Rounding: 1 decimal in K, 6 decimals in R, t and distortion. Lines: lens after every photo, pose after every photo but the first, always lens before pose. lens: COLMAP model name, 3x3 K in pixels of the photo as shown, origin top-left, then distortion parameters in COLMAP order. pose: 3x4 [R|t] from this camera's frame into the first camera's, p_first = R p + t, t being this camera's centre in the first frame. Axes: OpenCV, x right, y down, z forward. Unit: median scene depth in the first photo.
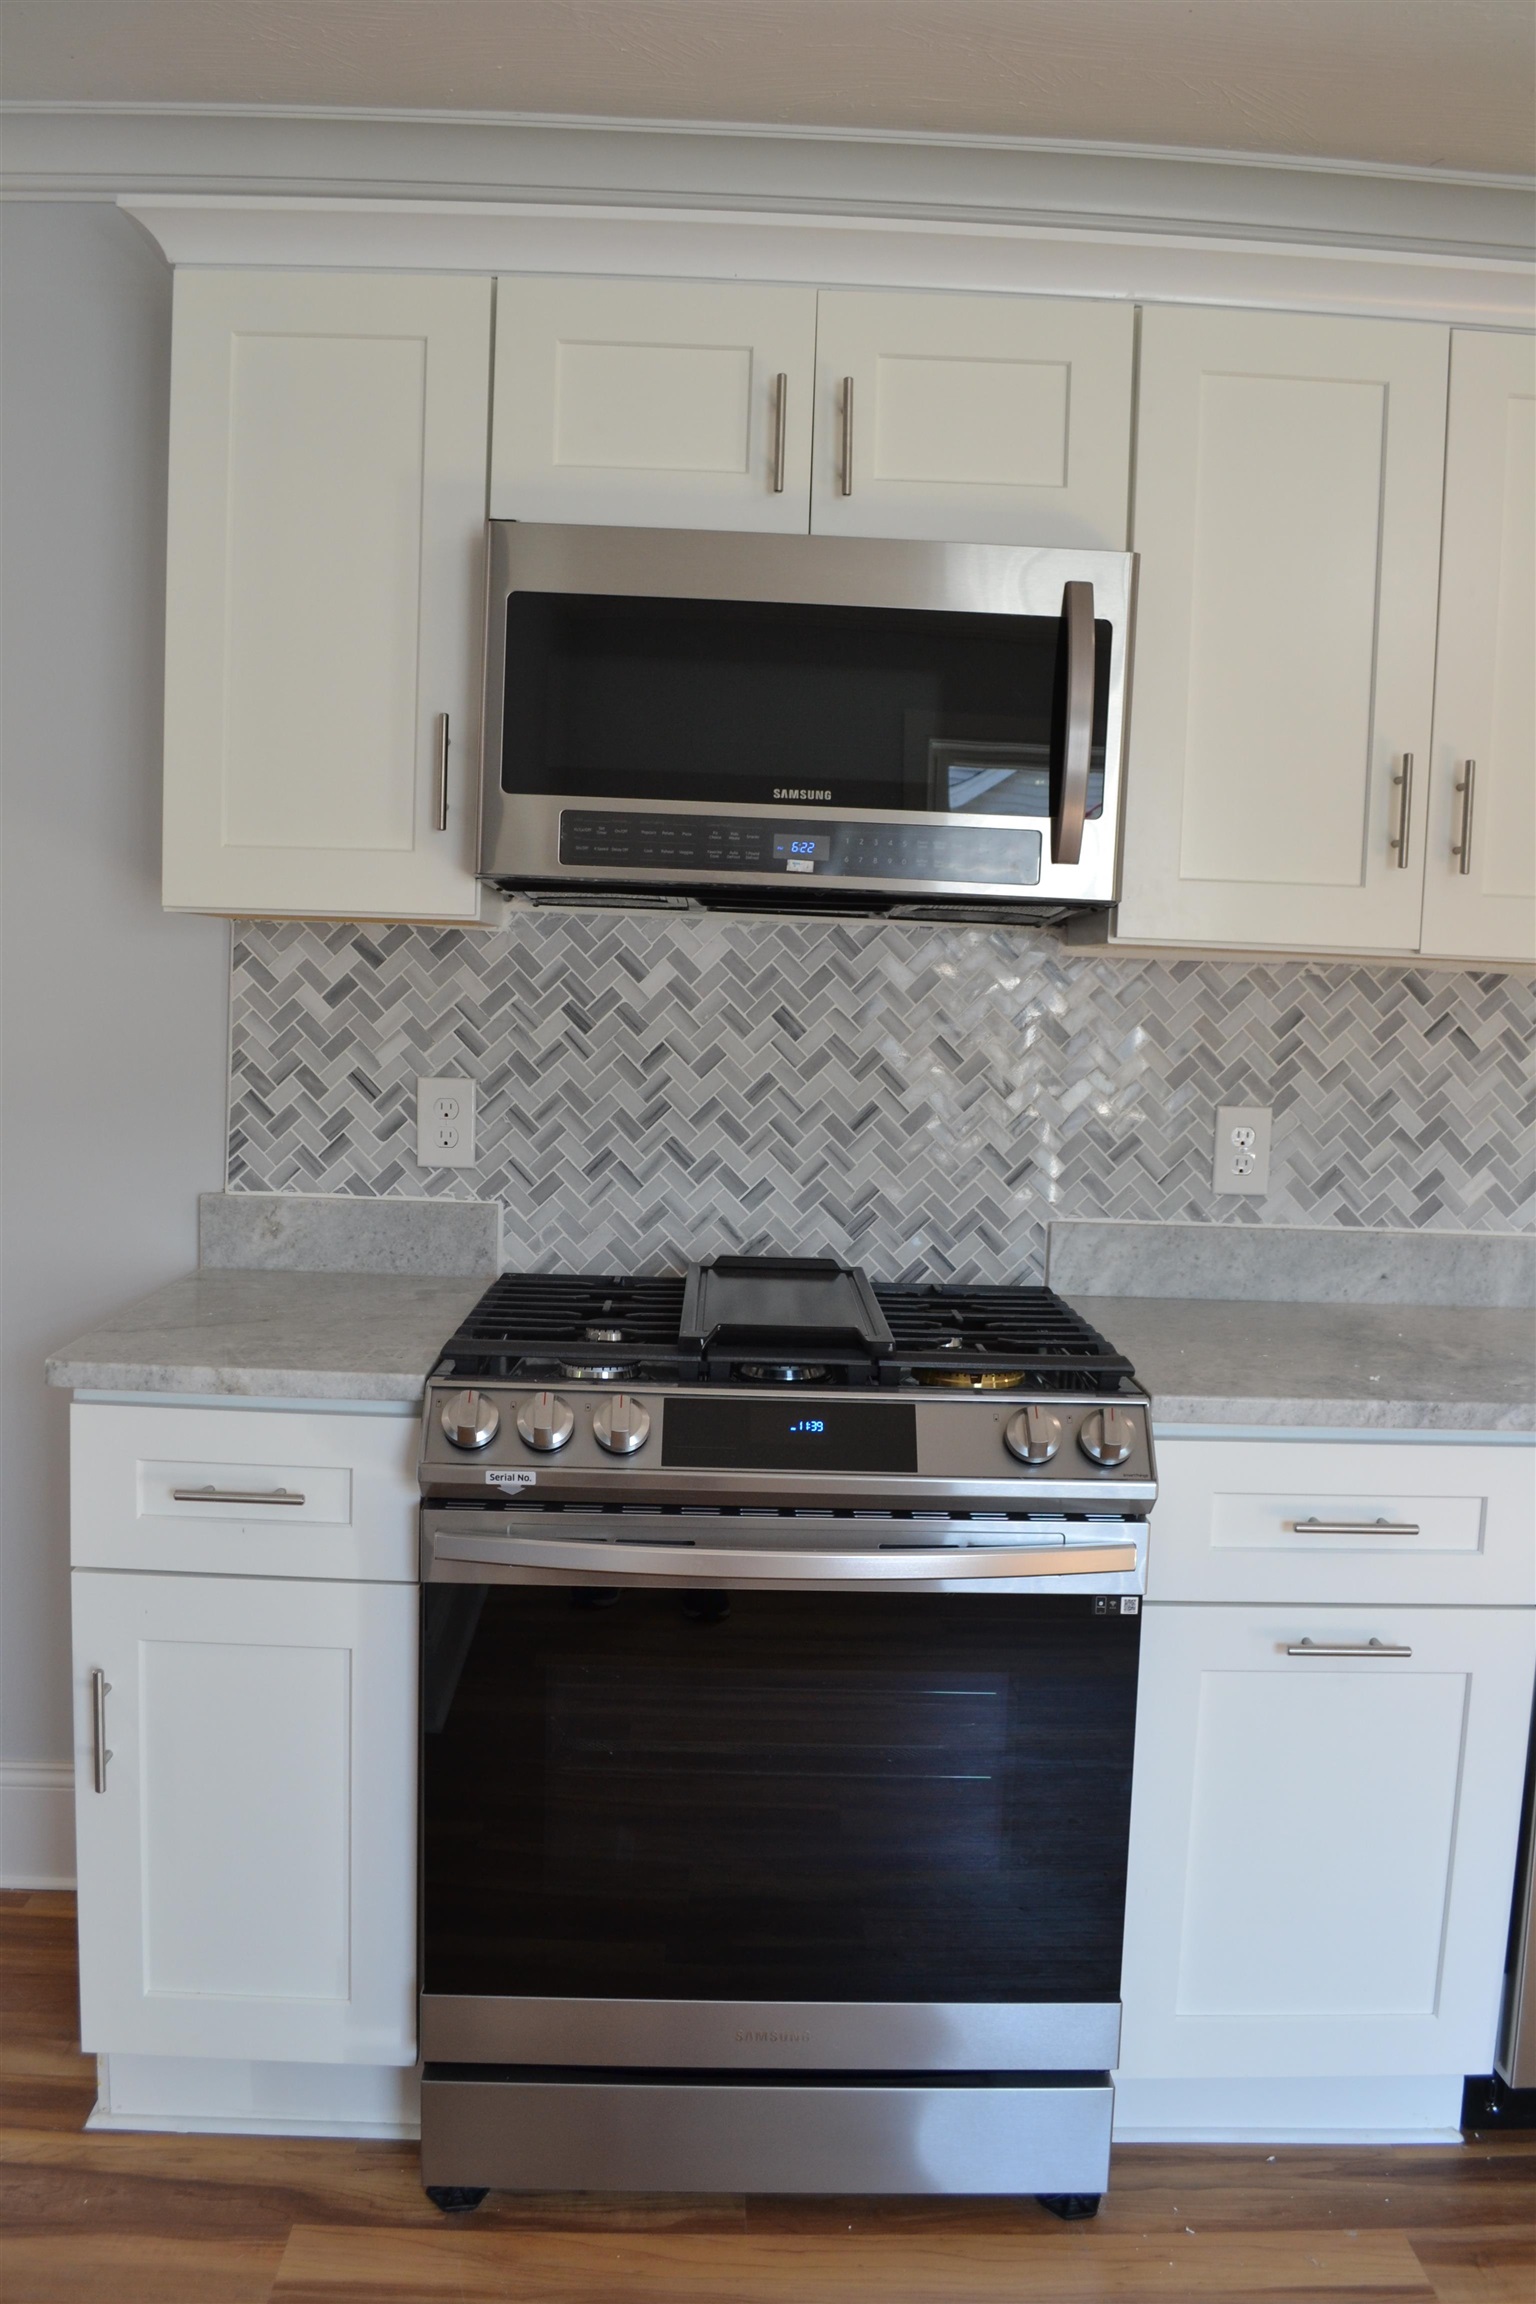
lens RADIAL K [[1849.4, 0, 763.6], [0, 1849.4, 1145.4], [0, 0, 1]] dist [-0.083056, 0.012051]
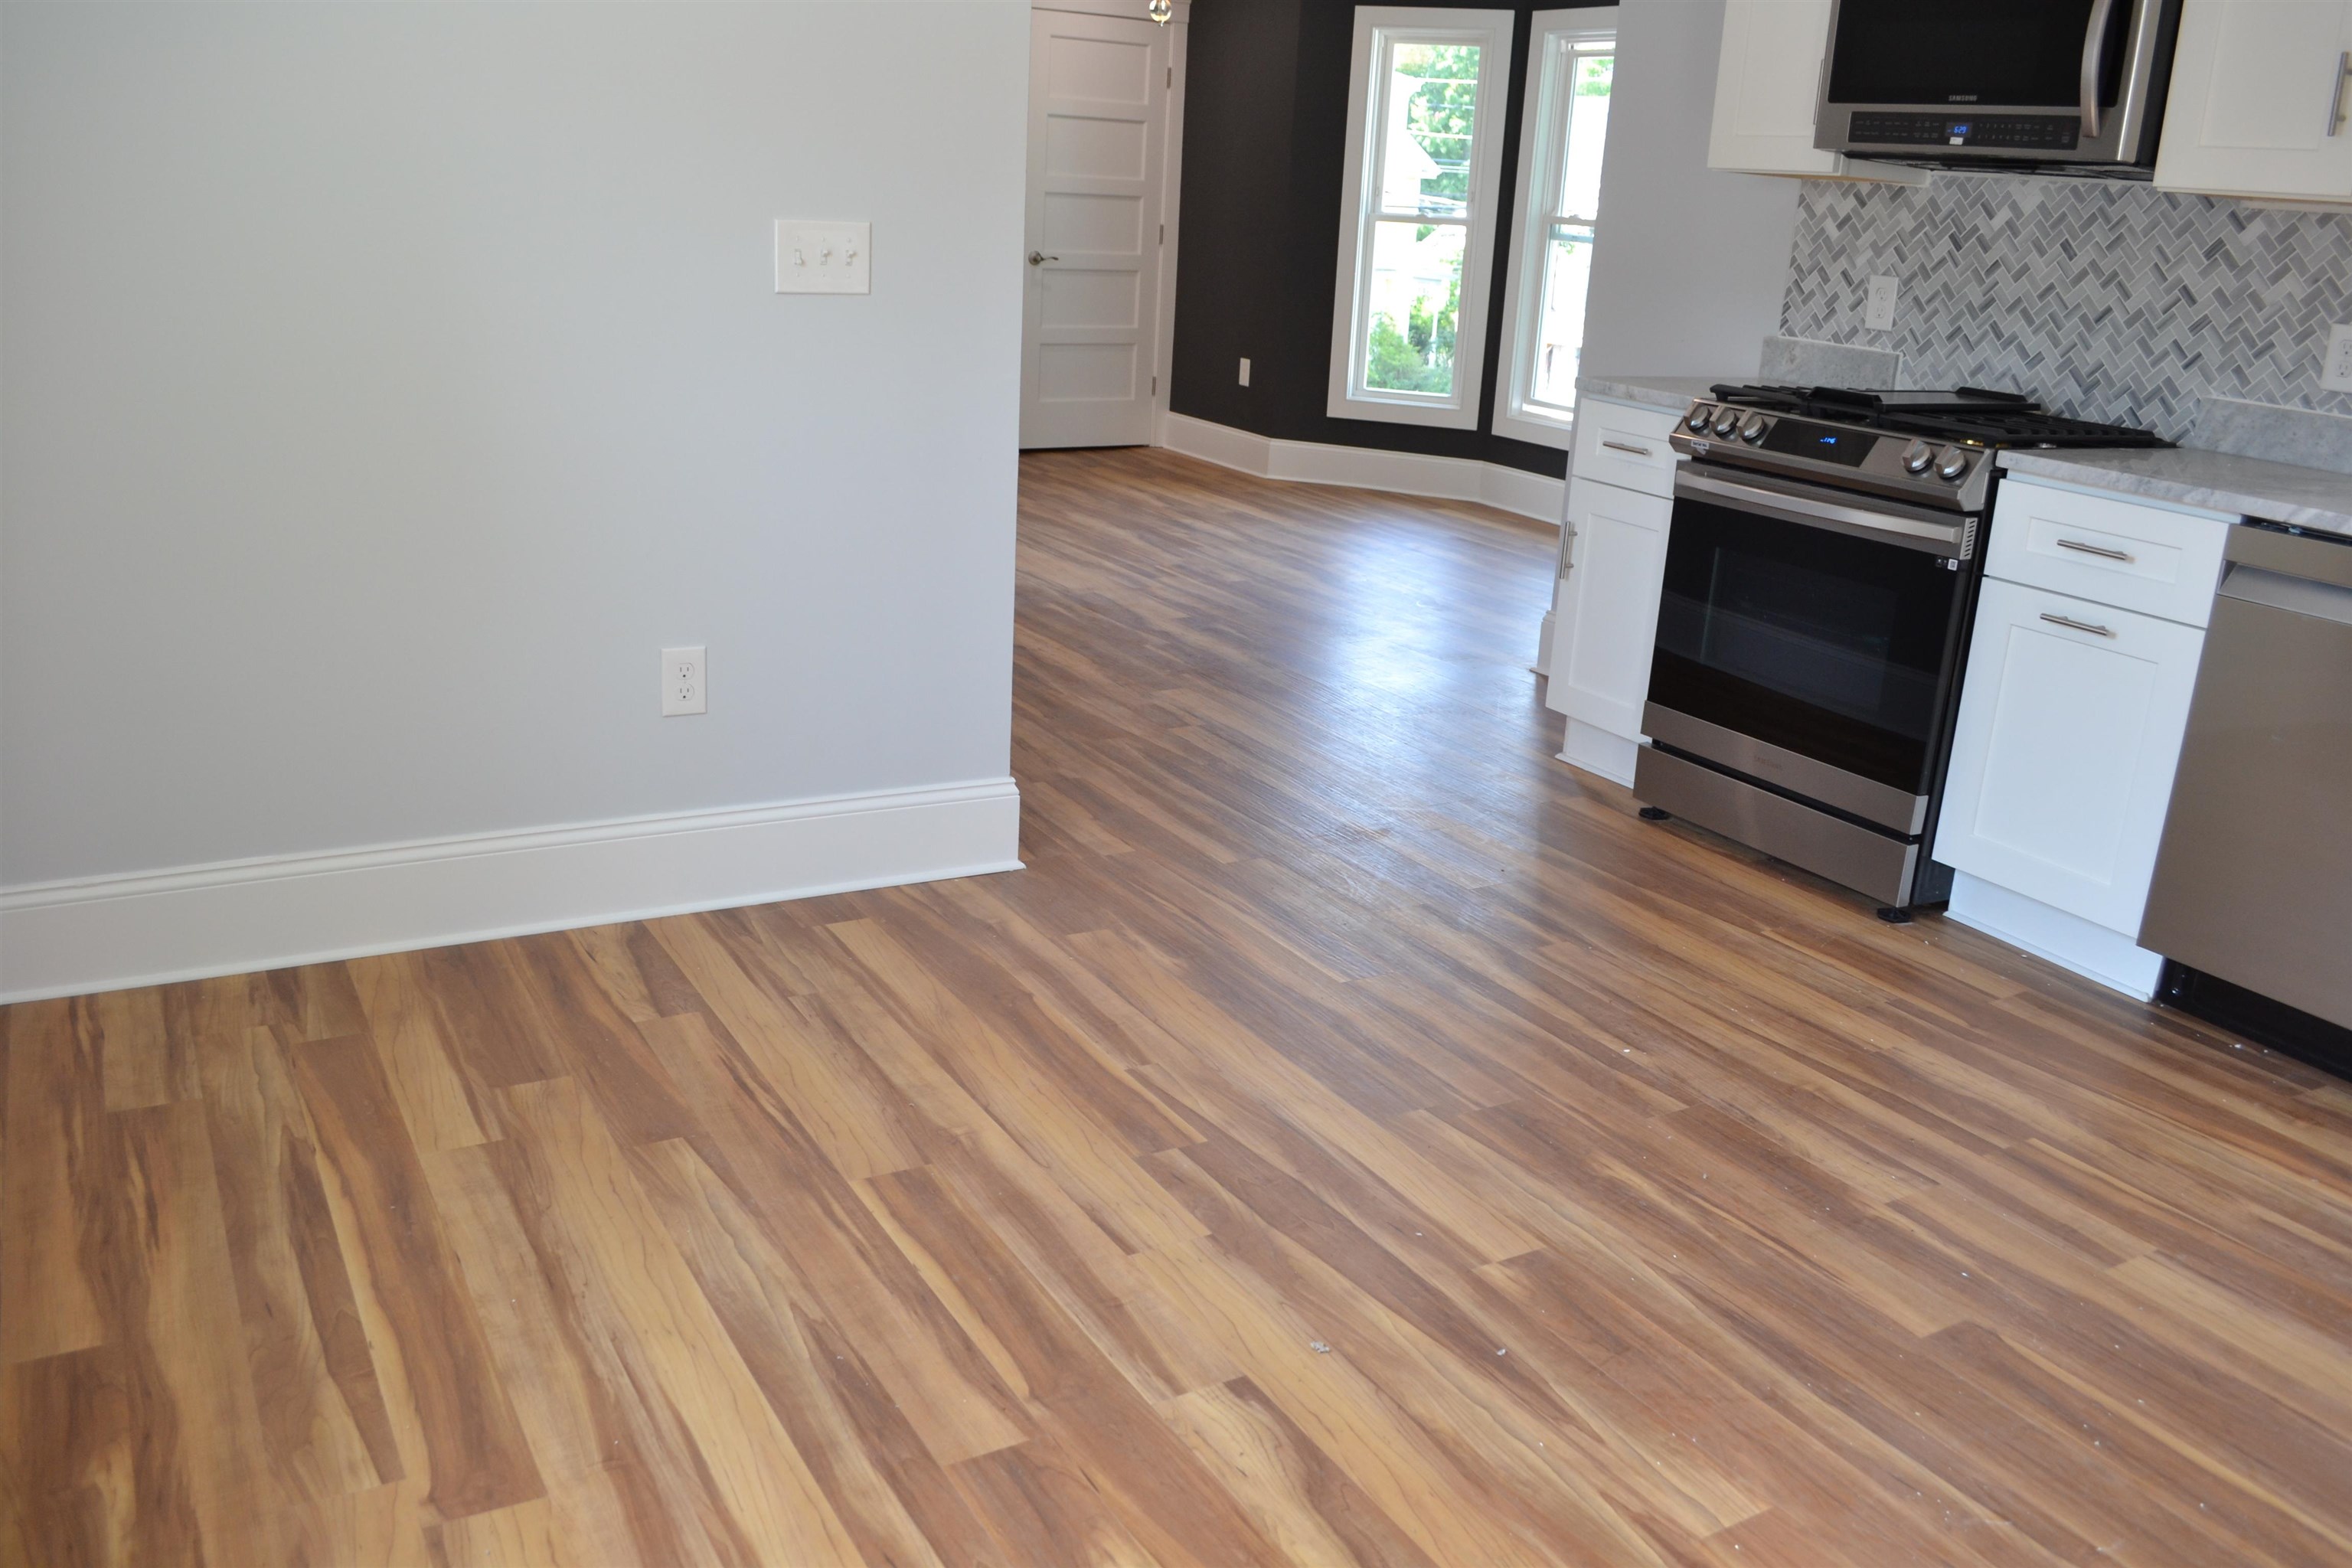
lens RADIAL K [[1887.9, 0, 1162.2], [0, 1887.9, 788.7], [0, 0, 1]] dist [-0.083056, 0.012051]
pose [[0.472479, 0.258945, -0.842444, 1.070788], [-0.117867, 0.965843, 0.230769, 0.103806], [0.873425, -0.009737, 0.486862, -0.411325]]
